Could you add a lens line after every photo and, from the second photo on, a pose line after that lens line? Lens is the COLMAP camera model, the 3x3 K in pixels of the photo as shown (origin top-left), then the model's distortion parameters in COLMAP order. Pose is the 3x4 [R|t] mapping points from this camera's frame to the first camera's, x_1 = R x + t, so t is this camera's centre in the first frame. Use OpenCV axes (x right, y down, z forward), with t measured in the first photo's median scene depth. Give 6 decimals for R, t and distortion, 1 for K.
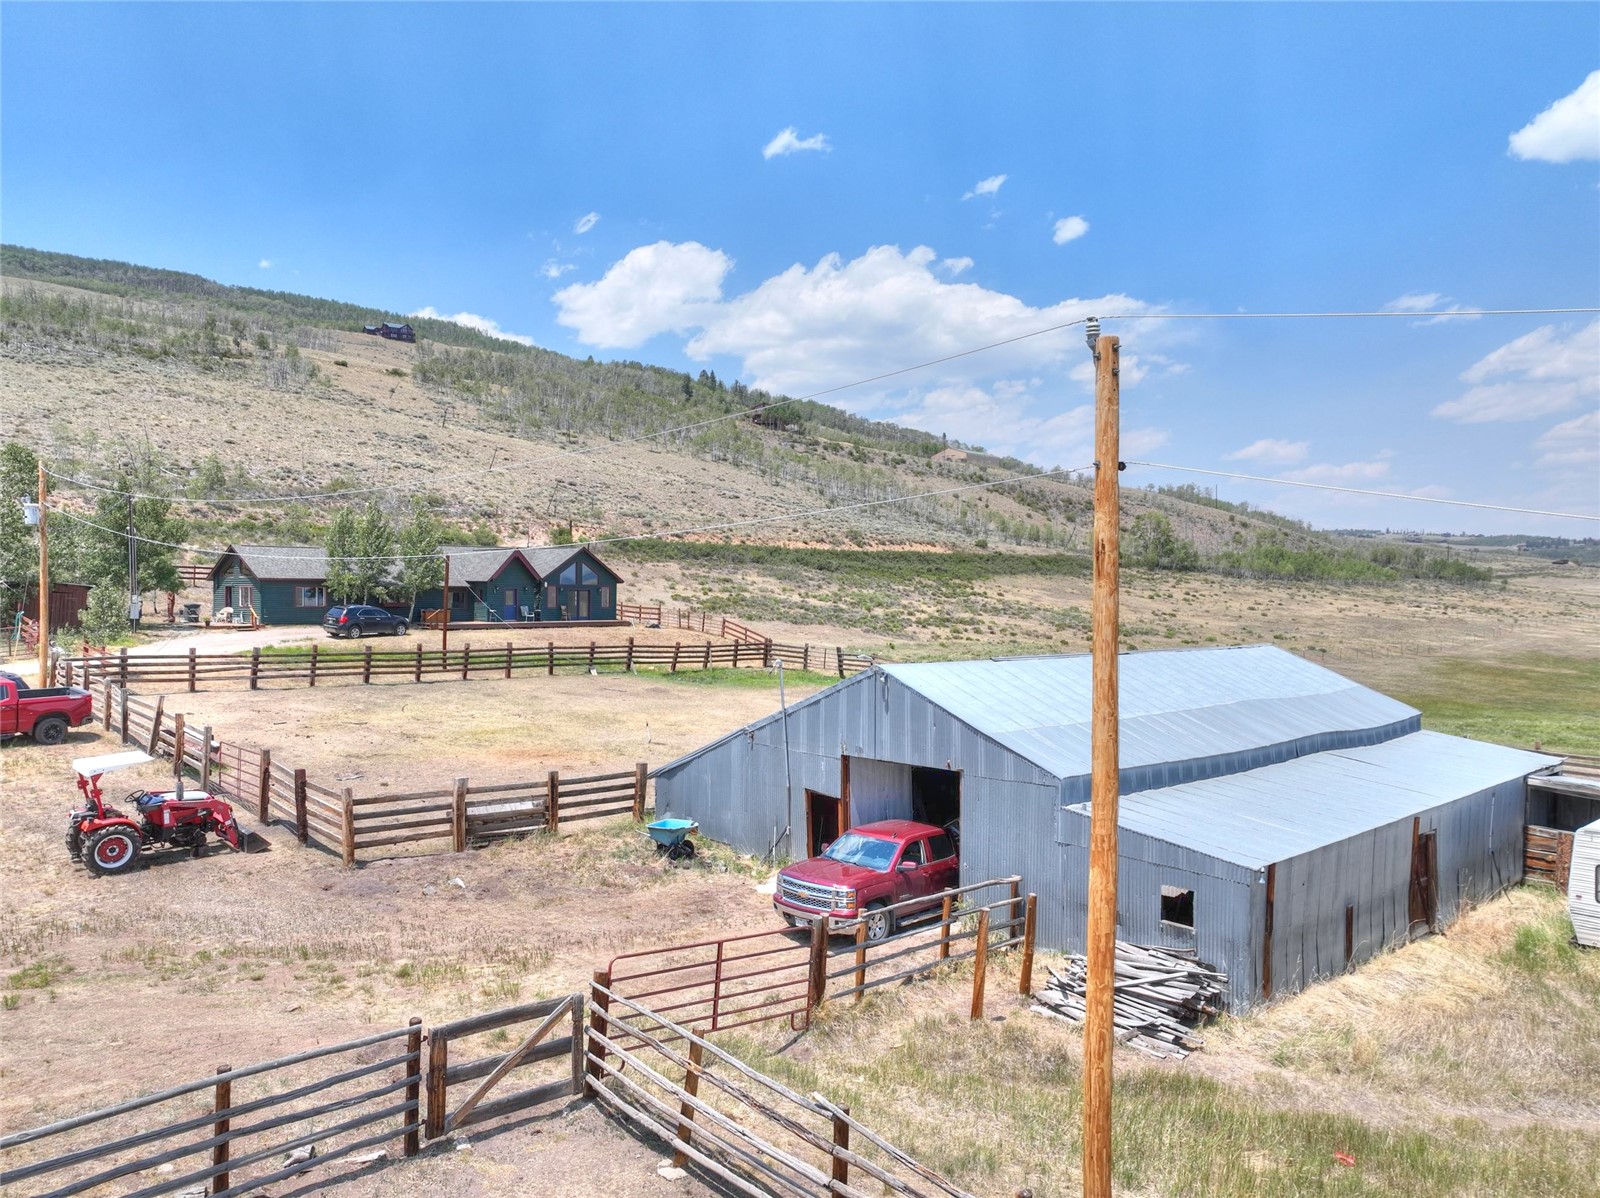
lens RADIAL K [[1134.9, 0, 800.0], [0, 1134.9, 599.0], [0, 0, 1]] dist [0.005426, 0.008820]
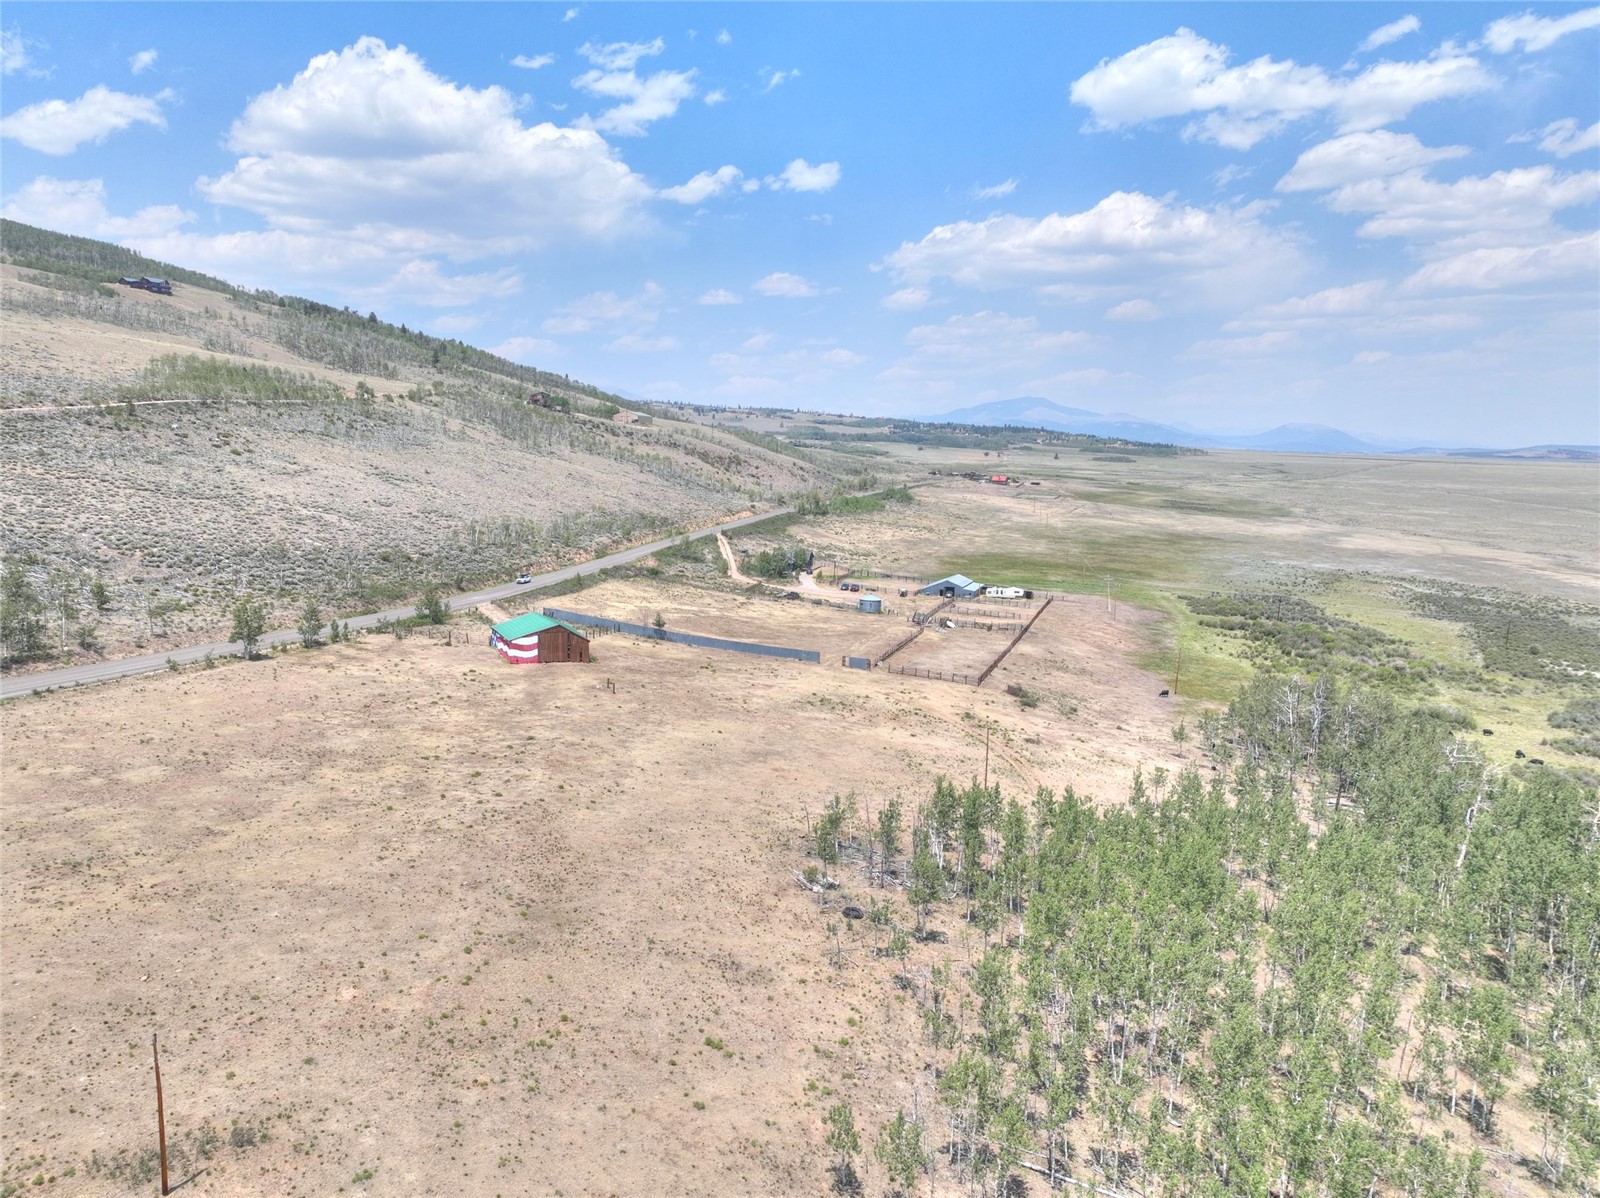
lens RADIAL K [[1126.5, 0, 800.0], [0, 1126.5, 599.0], [0, 0, 1]] dist [-0.005410, -0.002727]
pose [[0.879239, -0.053633, 0.473352, -0.679085], [-0.008415, 0.991739, 0.128000, -0.123384], [-0.476306, -0.116526, 0.871524, -0.858811]]
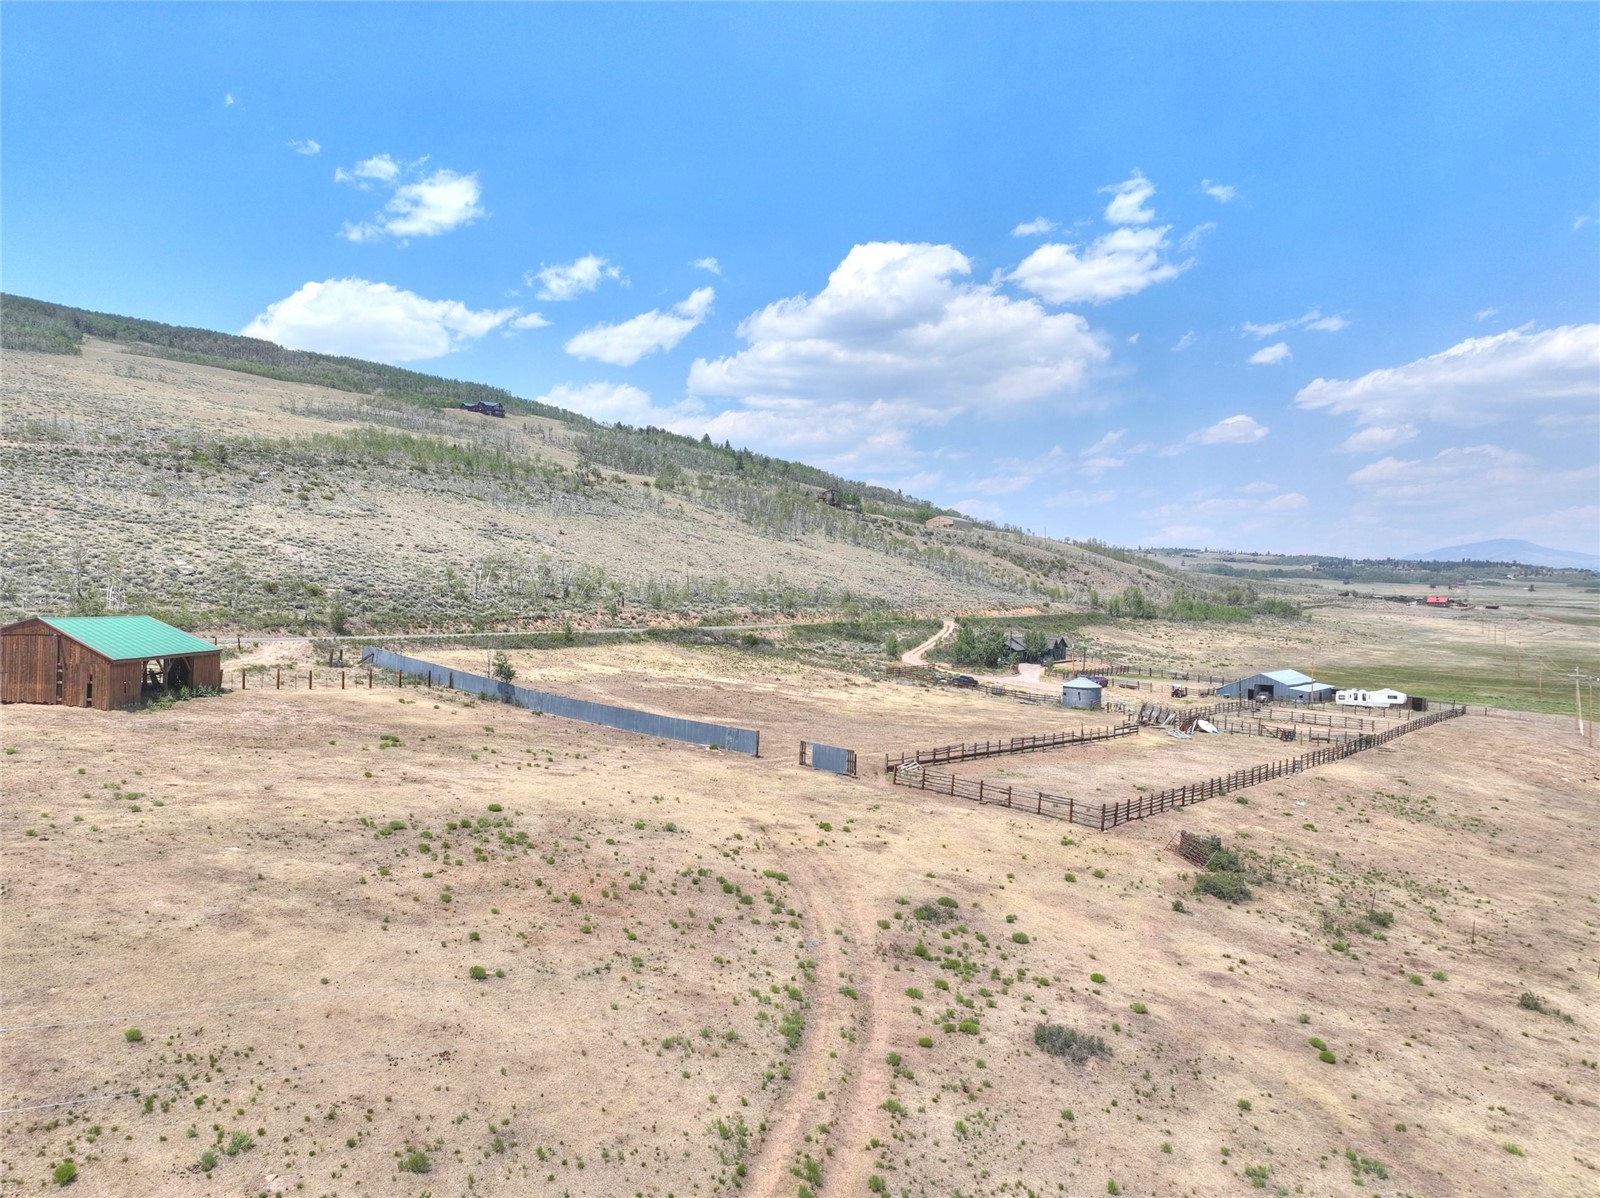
lens RADIAL K [[1123.7, 0, 800.0], [0, 1123.7, 599.0], [0, 0, 1]] dist [0.008552, -0.001884]
pose [[0.990694, 0.002774, 0.136076, -0.372272], [-0.002077, 0.999984, -0.005266, -0.036998], [-0.136089, 0.004934, 0.990684, -0.569739]]
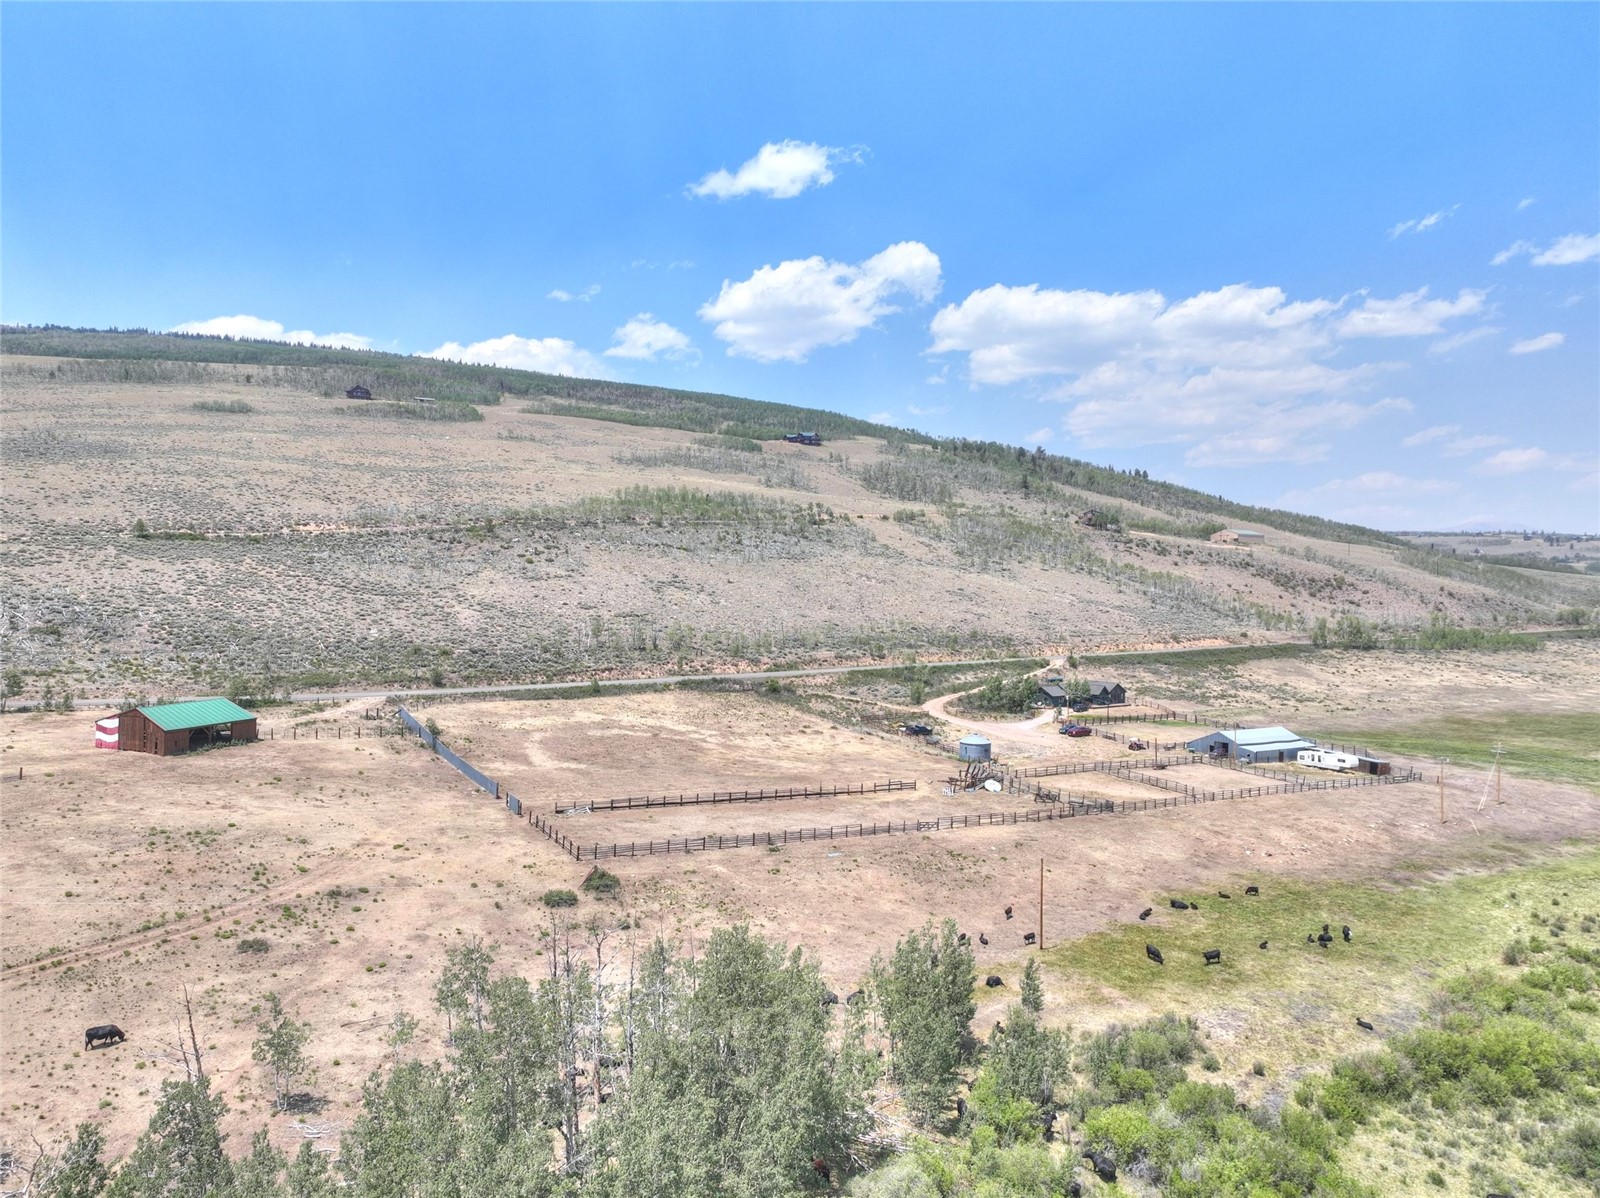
lens RADIAL K [[1123.7, 0, 800.0], [0, 1123.7, 599.0], [0, 0, 1]] dist [0.008552, -0.001884]
pose [[0.973930, 0.004793, -0.226800, -0.097920], [-0.003875, 0.999982, 0.004491, -0.087082], [0.226818, -0.003495, 0.973931, -0.721608]]
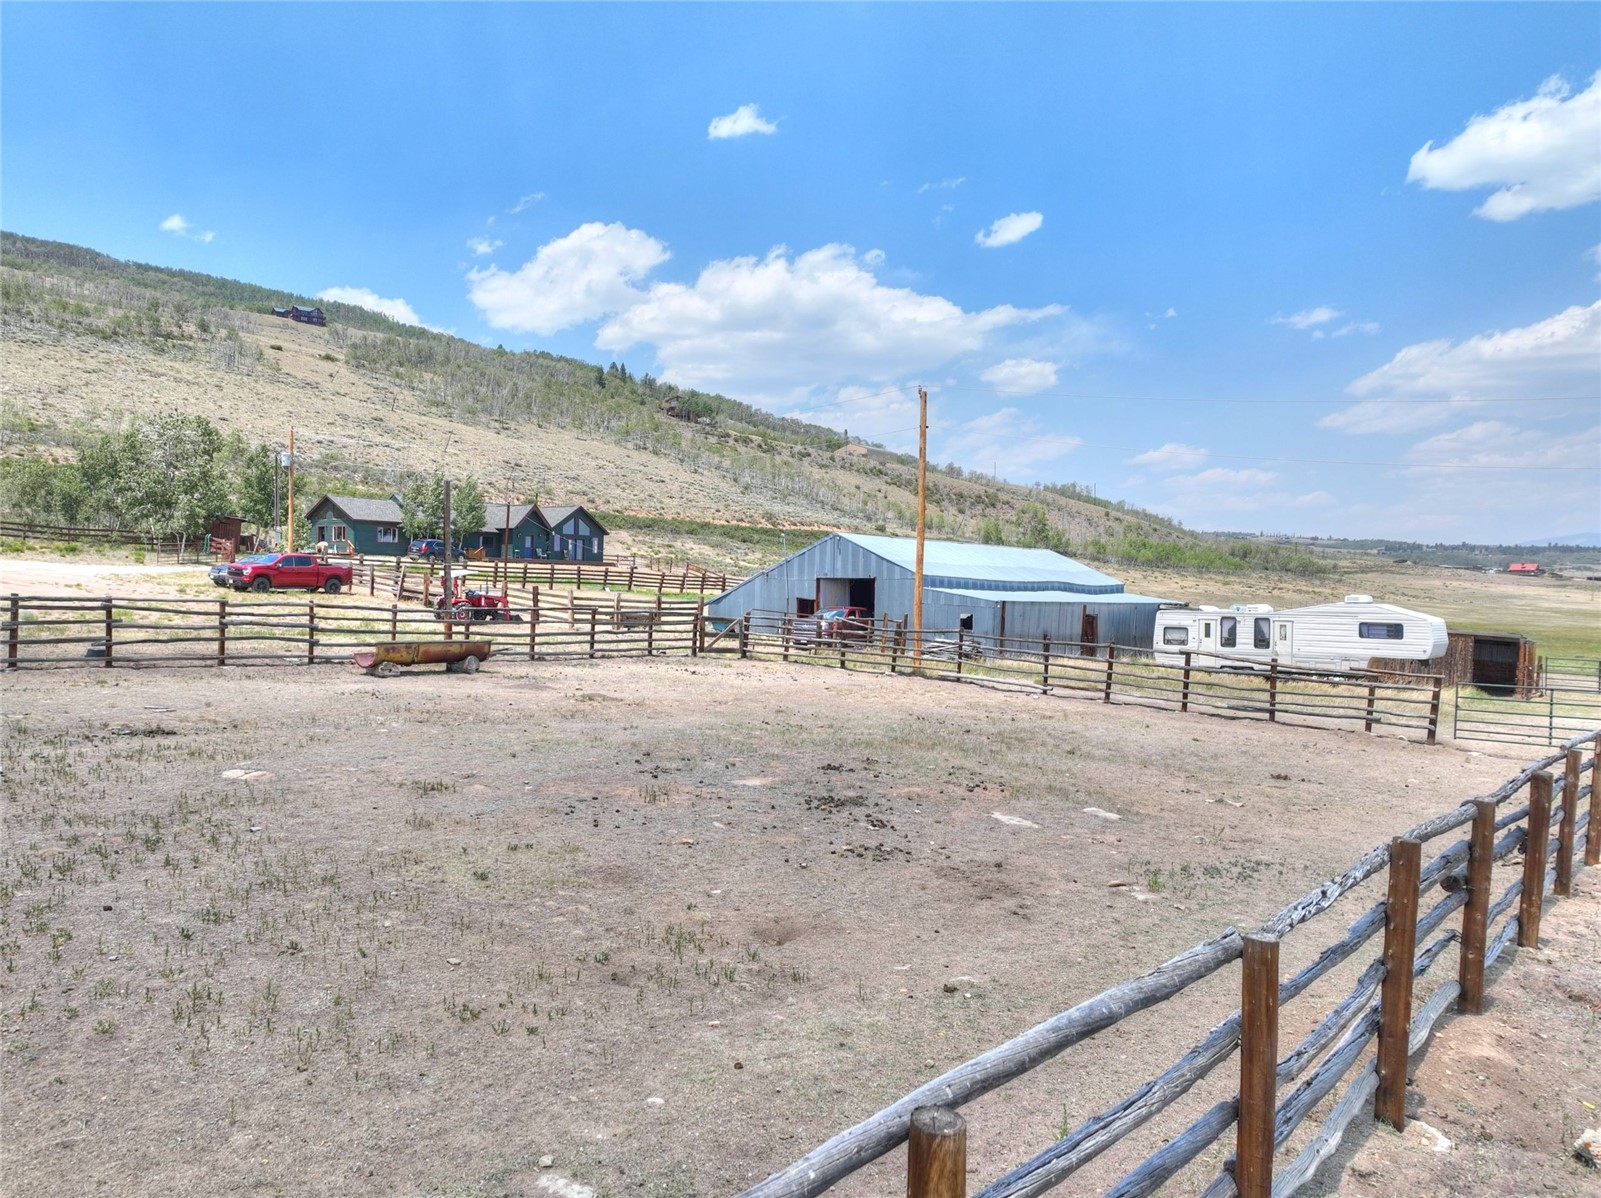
lens RADIAL K [[1135.6, 0, 800.5], [0, 1135.6, 599.0], [0, 0, 1]] dist [0.005426, 0.008820]
pose [[0.995891, 0.011647, 0.089806, -0.014815], [-0.012036, 0.999920, 0.003792, 0.014361], [-0.089755, -0.004857, 0.995952, -0.087108]]
